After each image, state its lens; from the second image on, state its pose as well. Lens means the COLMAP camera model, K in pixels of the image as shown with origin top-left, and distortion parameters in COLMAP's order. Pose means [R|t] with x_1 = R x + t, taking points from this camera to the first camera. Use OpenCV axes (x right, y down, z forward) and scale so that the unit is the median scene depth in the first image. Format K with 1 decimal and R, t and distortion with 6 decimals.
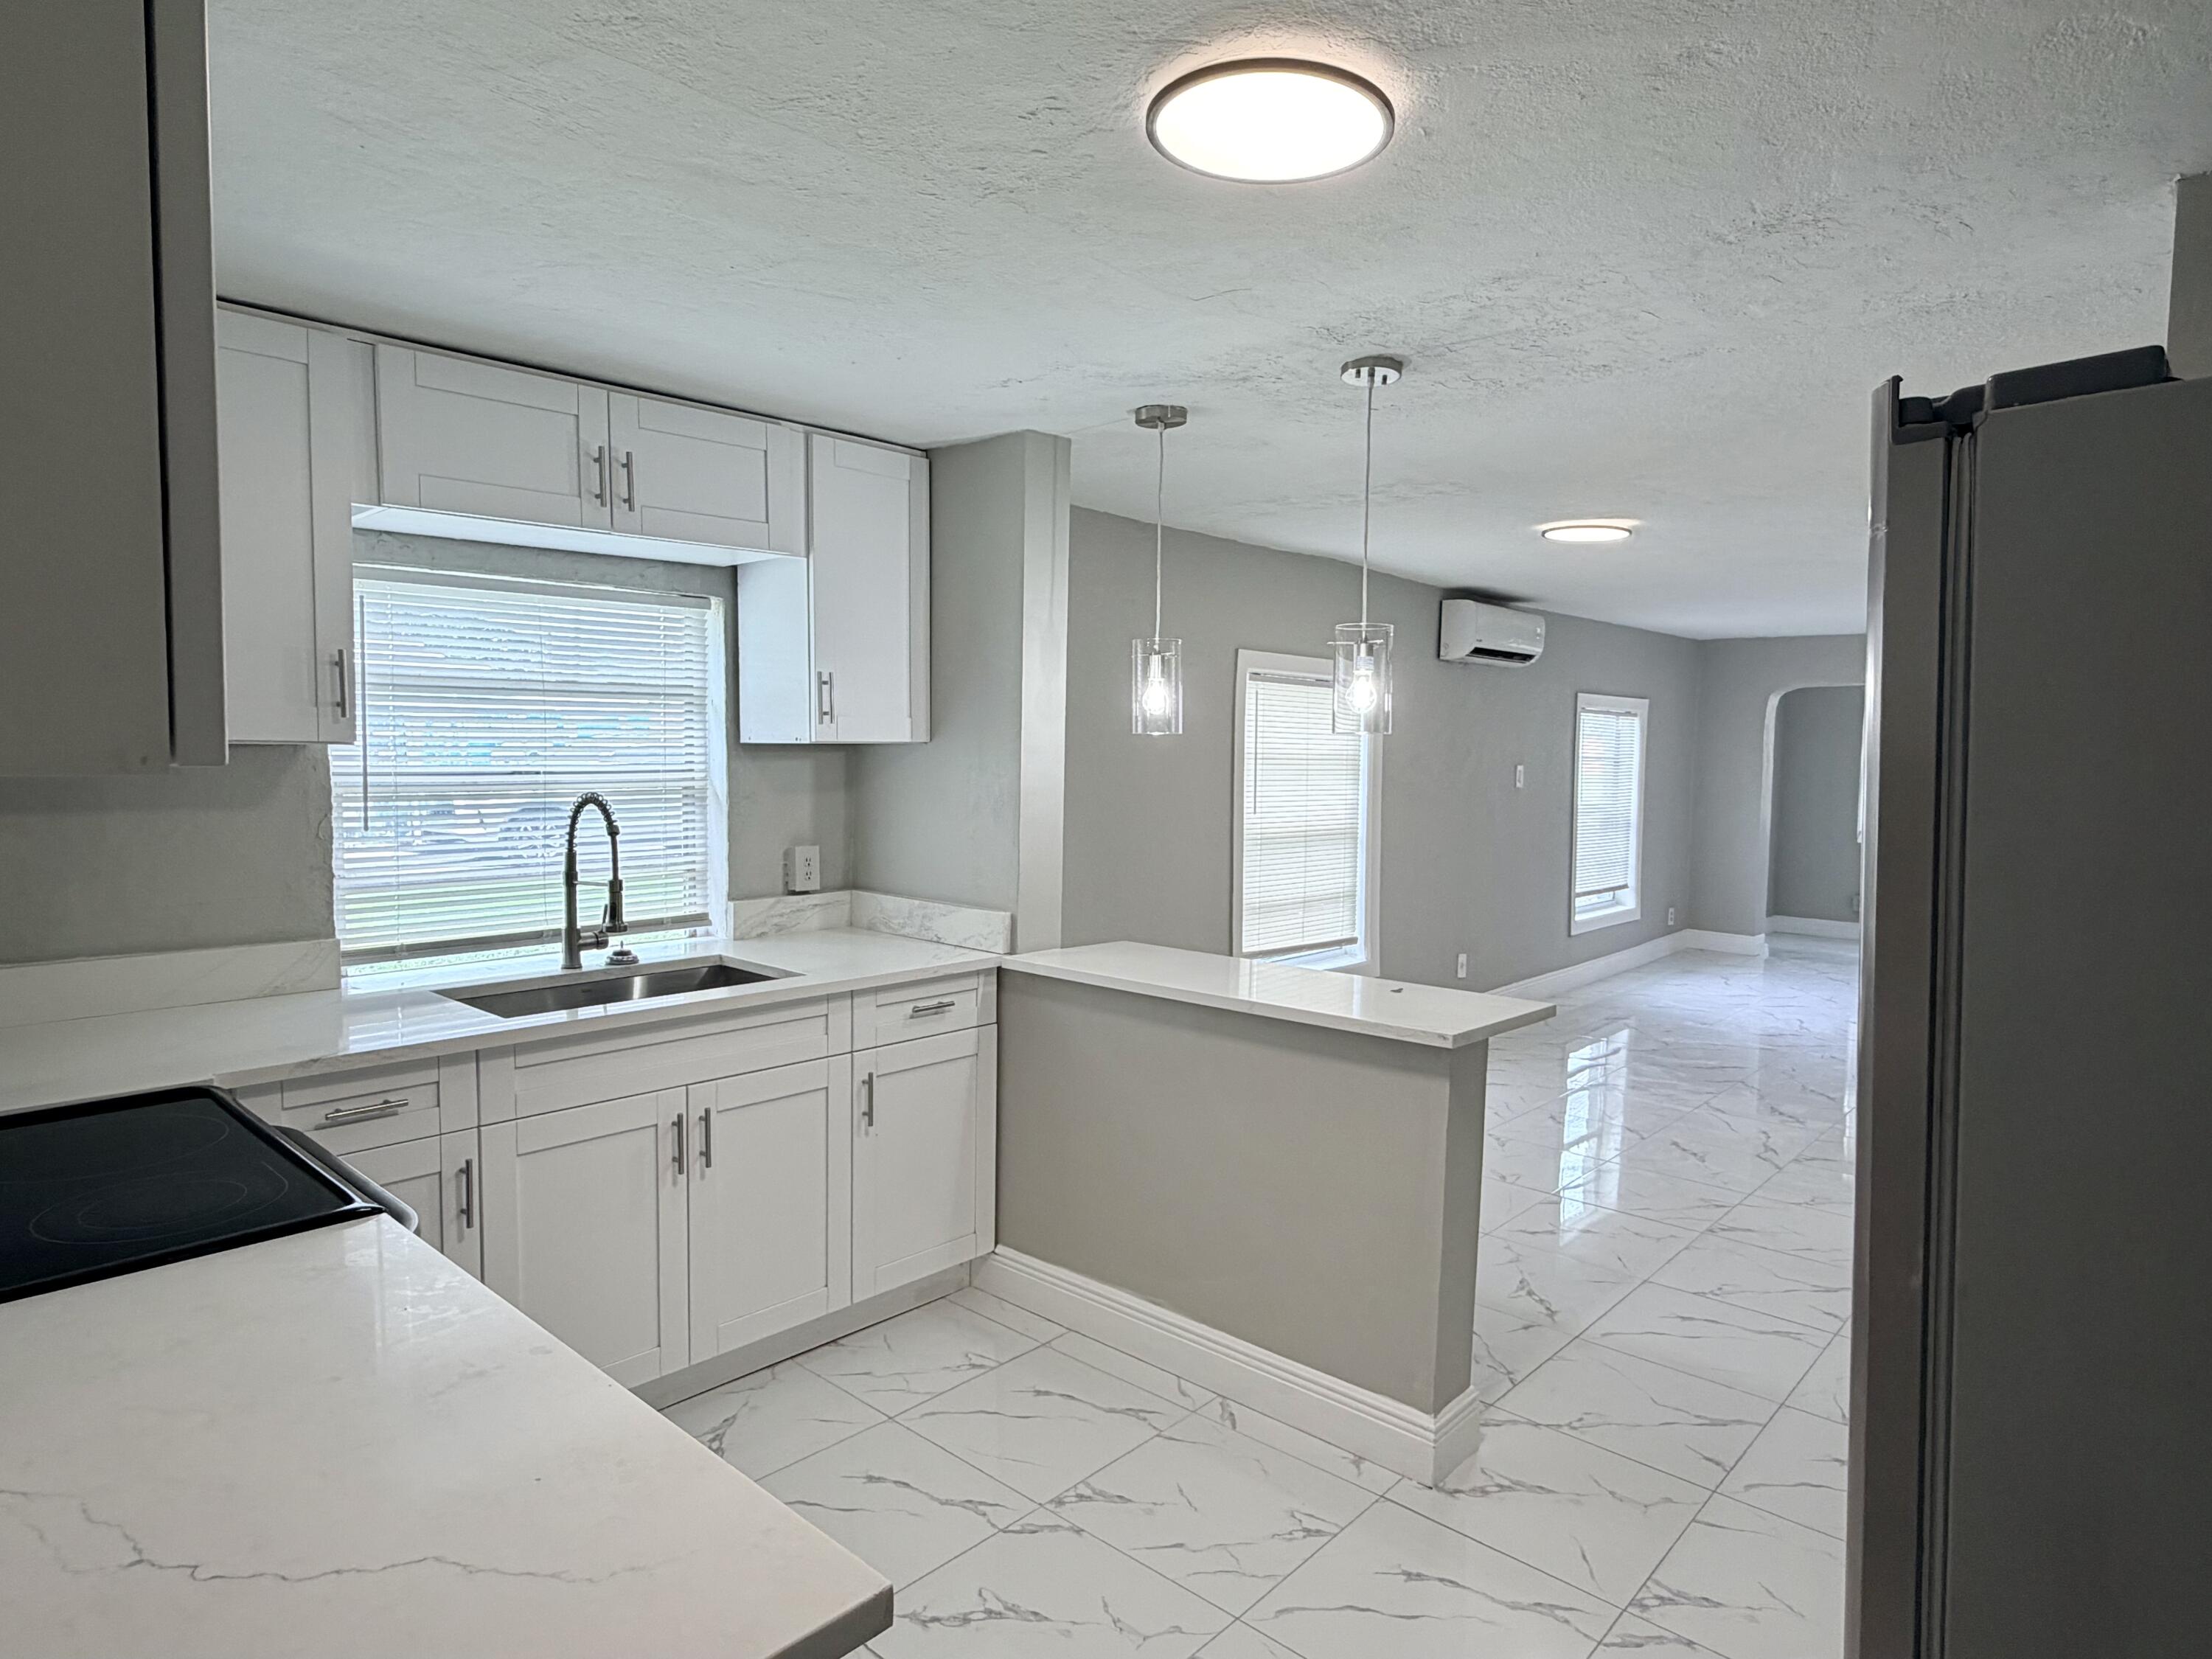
lens RADIAL K [[1269.5, 0, 1101.8], [0, 1269.5, 830.1], [0, 0, 1]] dist [0.001530, -0.001191]
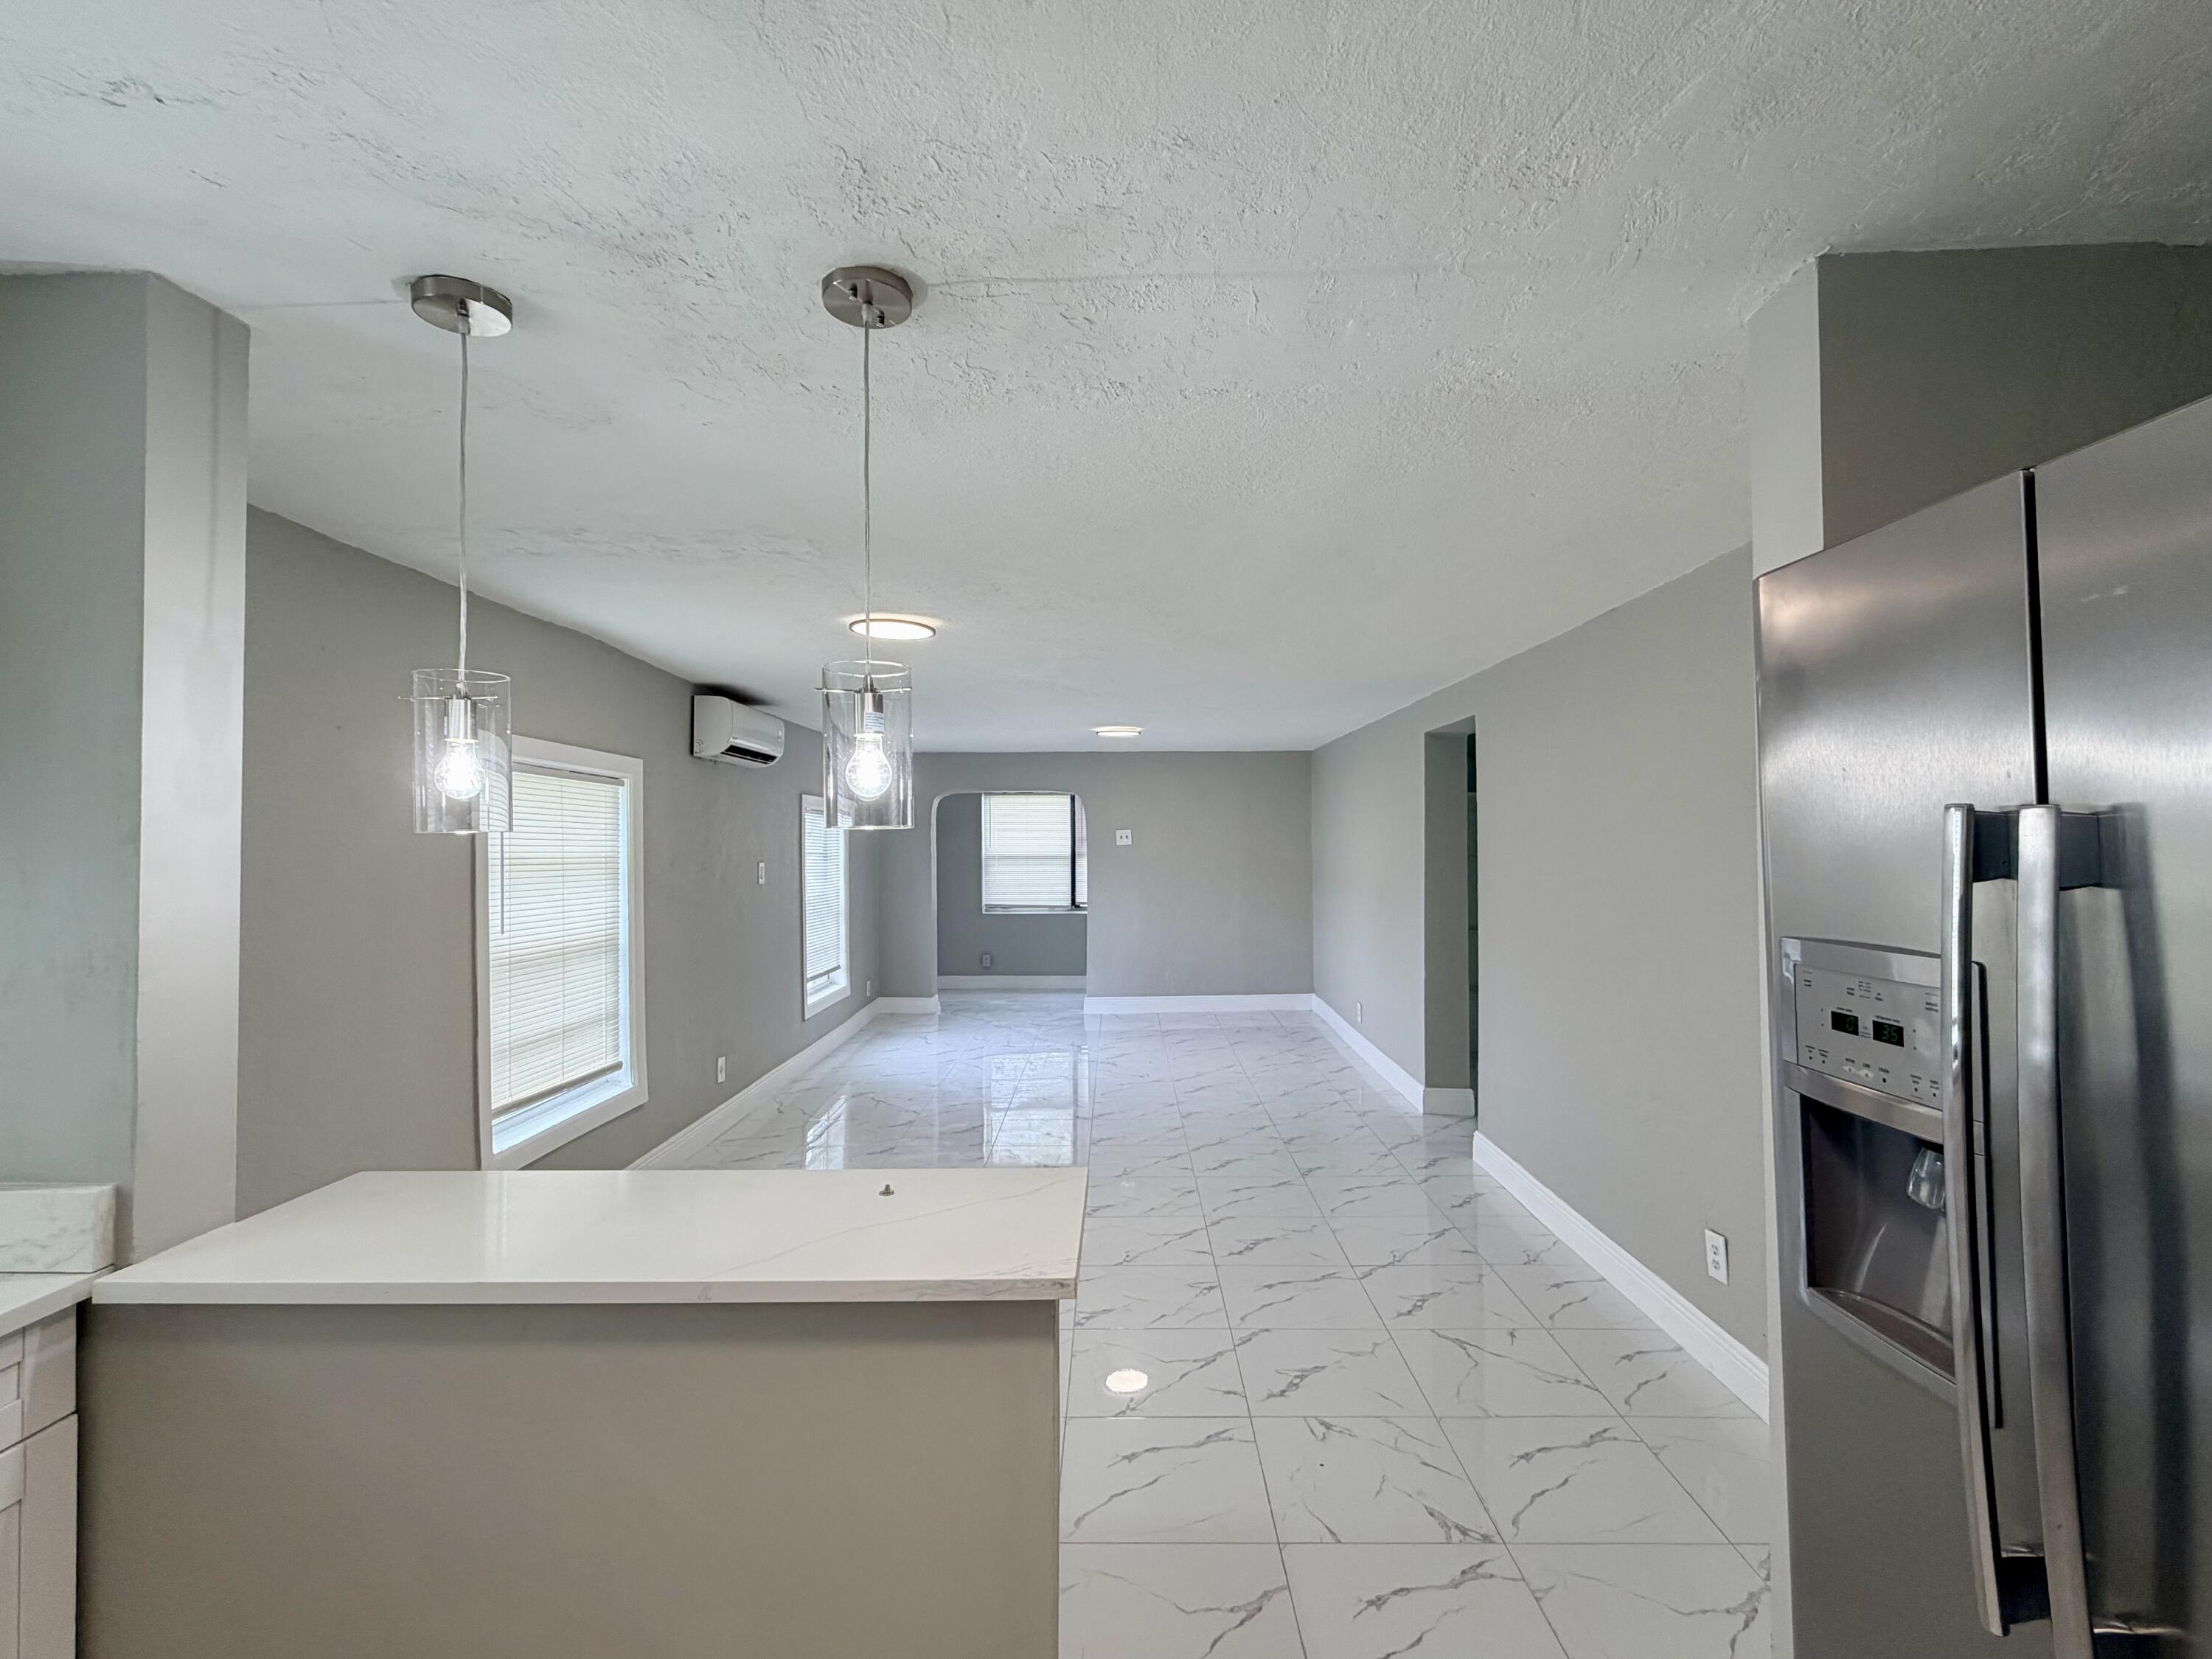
lens RADIAL K [[1028.4, 0, 1107.3], [0, 1028.4, 831.1], [0, 0, 1]] dist [-0.005830, 0.000160]
pose [[0.741367, -0.008746, 0.671043, -0.051333], [0.060833, 0.996674, -0.054218, -0.031015], [-0.668337, 0.081017, 0.739434, 0.425939]]
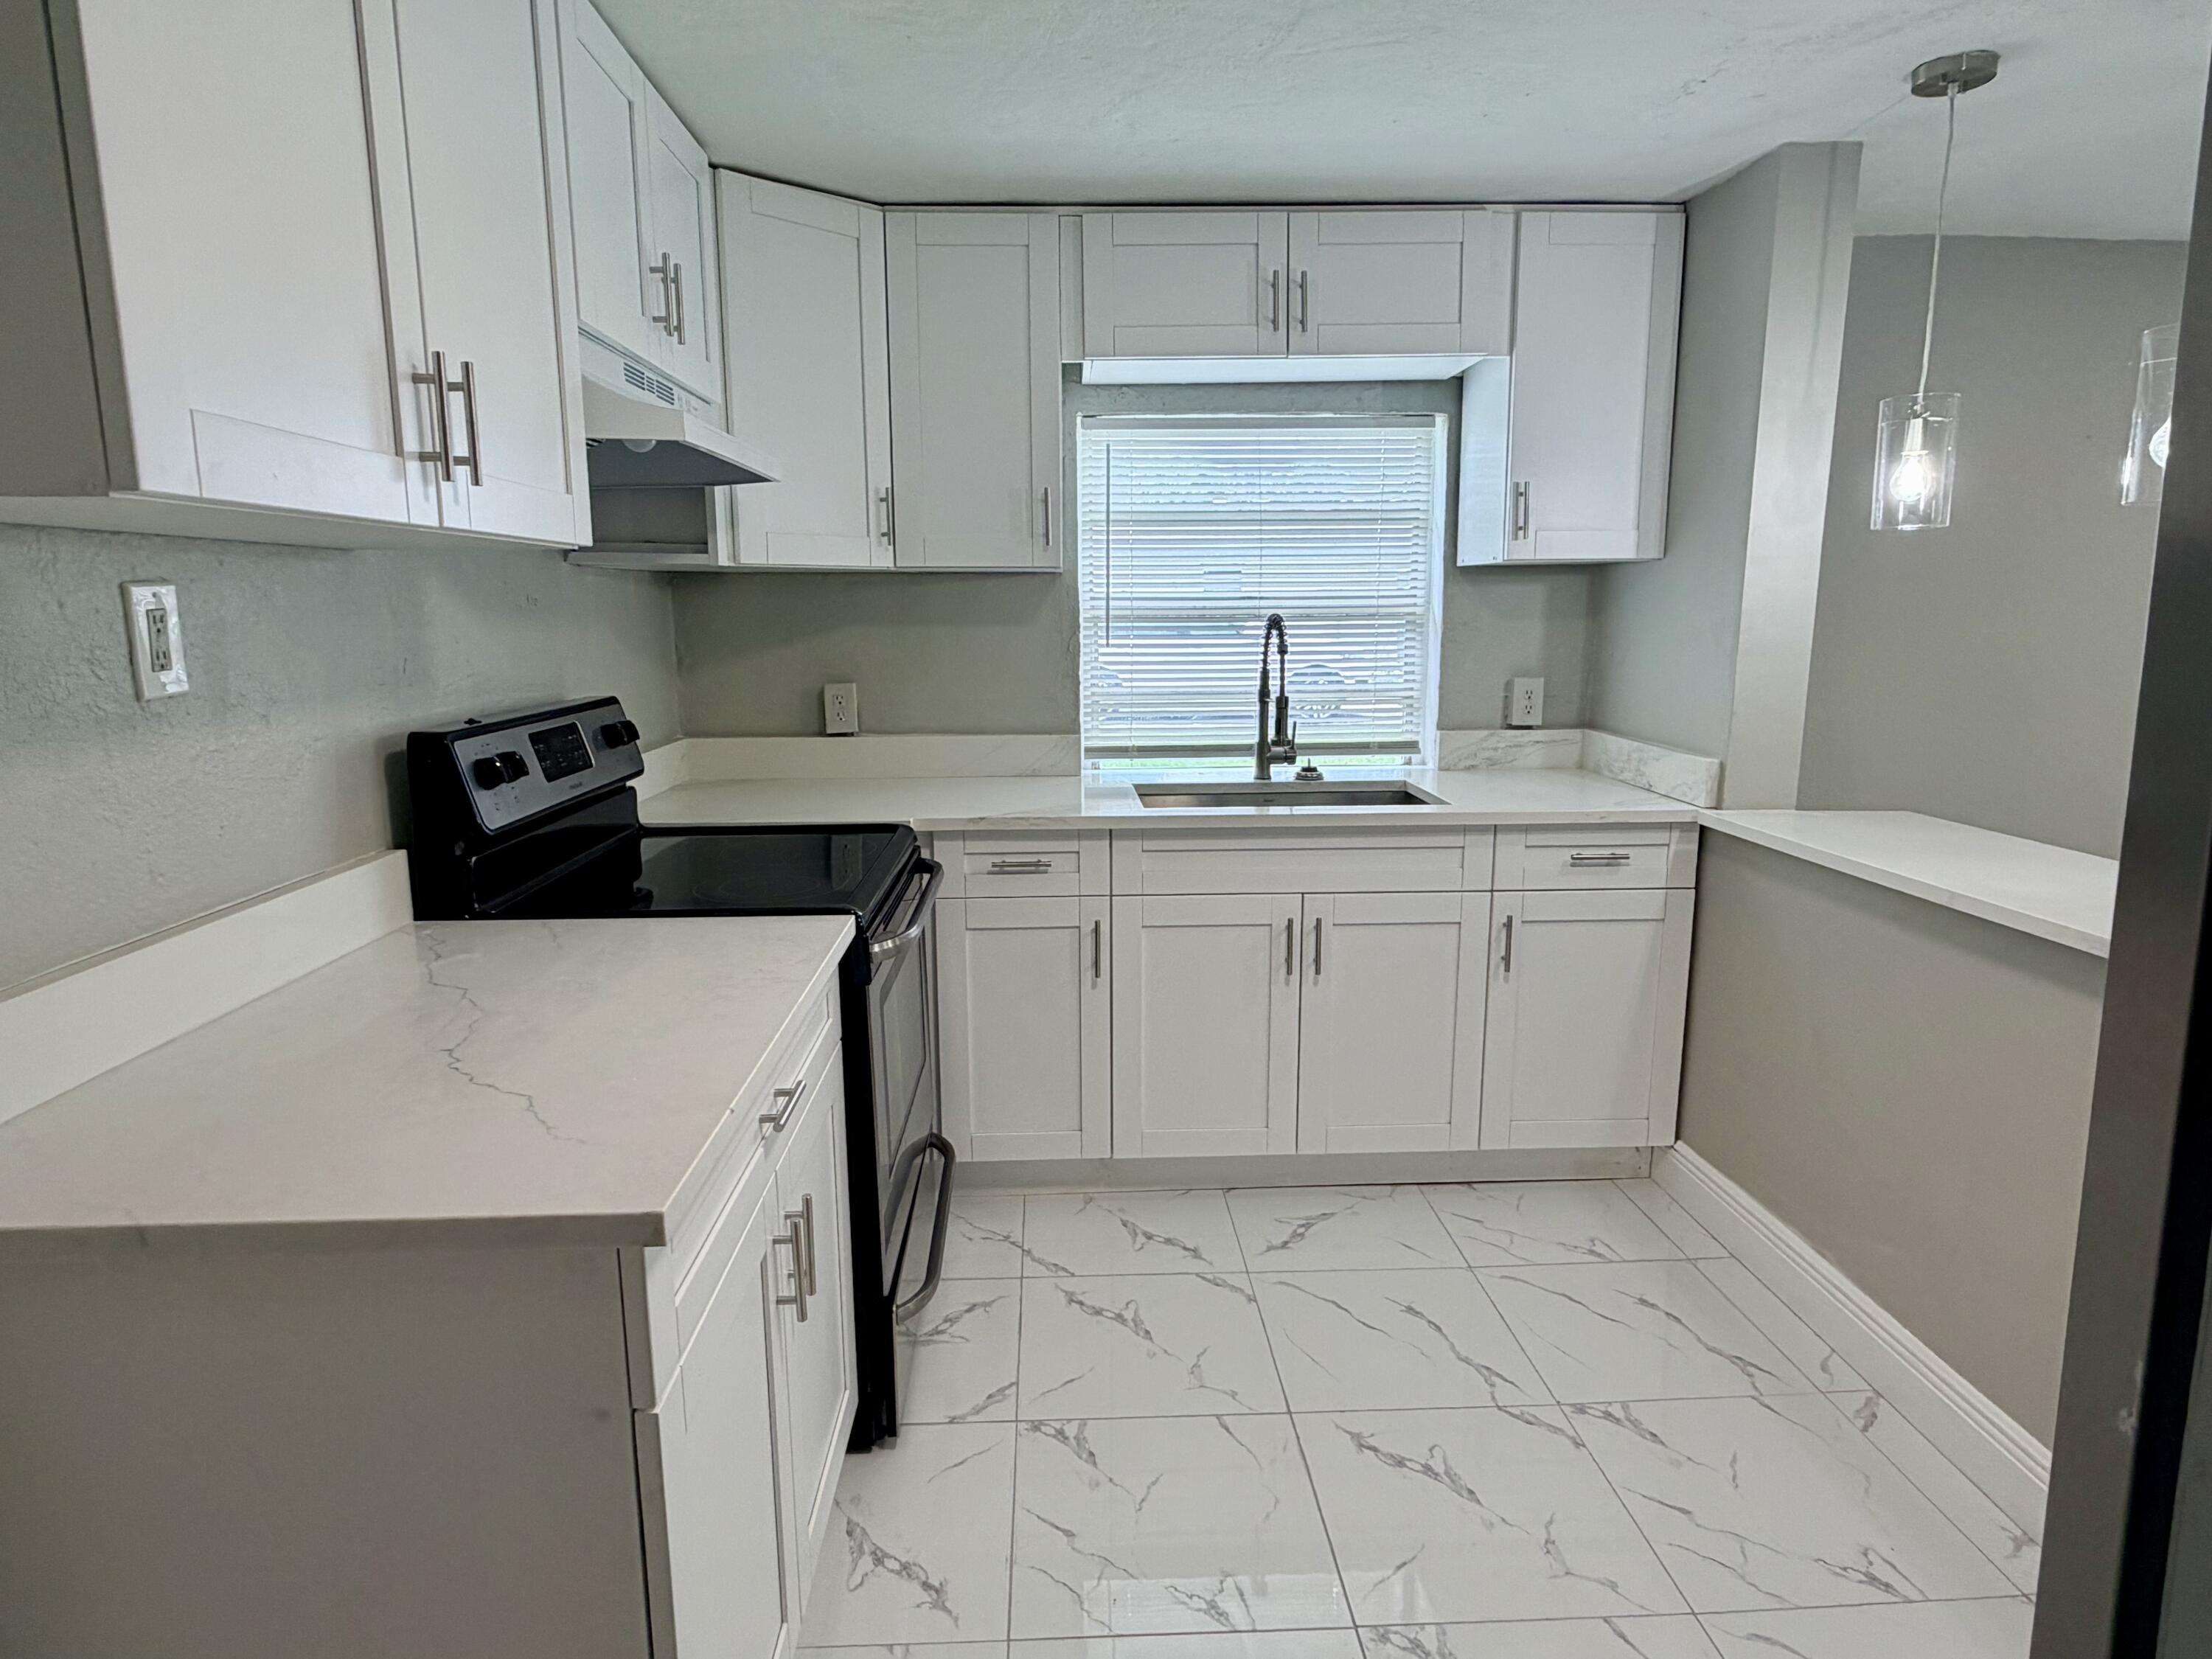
lens RADIAL K [[1269.5, 0, 1108.0], [0, 1269.5, 825.6], [0, 0, 1]] dist [0.001530, -0.001191]
pose [[0.715284, 0.105264, -0.690860, 0.227272], [-0.032644, 0.992544, 0.117433, 0.023698], [0.698071, -0.061445, 0.713388, 0.122820]]
